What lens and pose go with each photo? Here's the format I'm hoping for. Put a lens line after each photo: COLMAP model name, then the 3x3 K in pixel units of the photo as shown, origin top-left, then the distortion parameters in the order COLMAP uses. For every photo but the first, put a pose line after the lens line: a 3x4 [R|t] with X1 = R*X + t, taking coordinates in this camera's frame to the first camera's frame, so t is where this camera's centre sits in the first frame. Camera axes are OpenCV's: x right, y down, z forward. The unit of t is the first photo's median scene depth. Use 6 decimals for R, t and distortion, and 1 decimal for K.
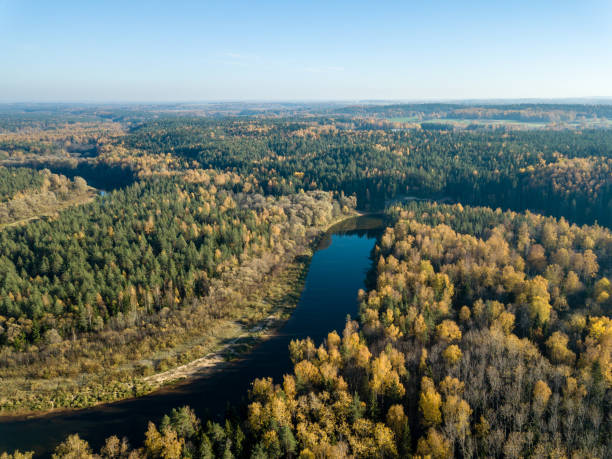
lens RADIAL K [[463.0, 0, 306.0], [0, 463.0, 229.5], [0, 0, 1]] dist [0.007310, 0.001390]
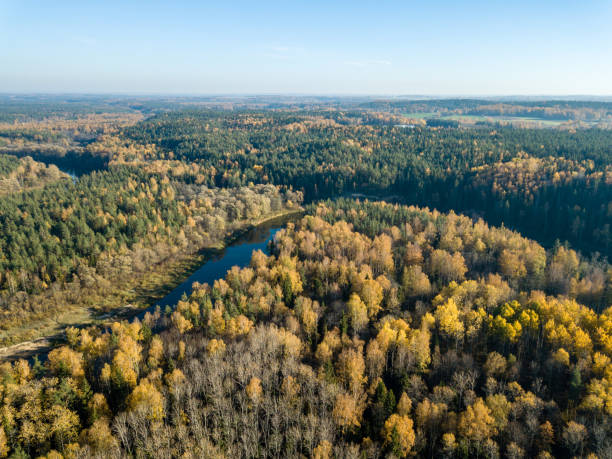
lens RADIAL K [[463.0, 0, 306.0], [0, 463.0, 229.5], [0, 0, 1]] dist [0.007310, 0.001390]
pose [[0.995642, 0.037289, -0.085474, 0.172934], [-0.036269, 0.999252, 0.013452, -0.002704], [0.085912, -0.010293, 0.996250, 0.010083]]
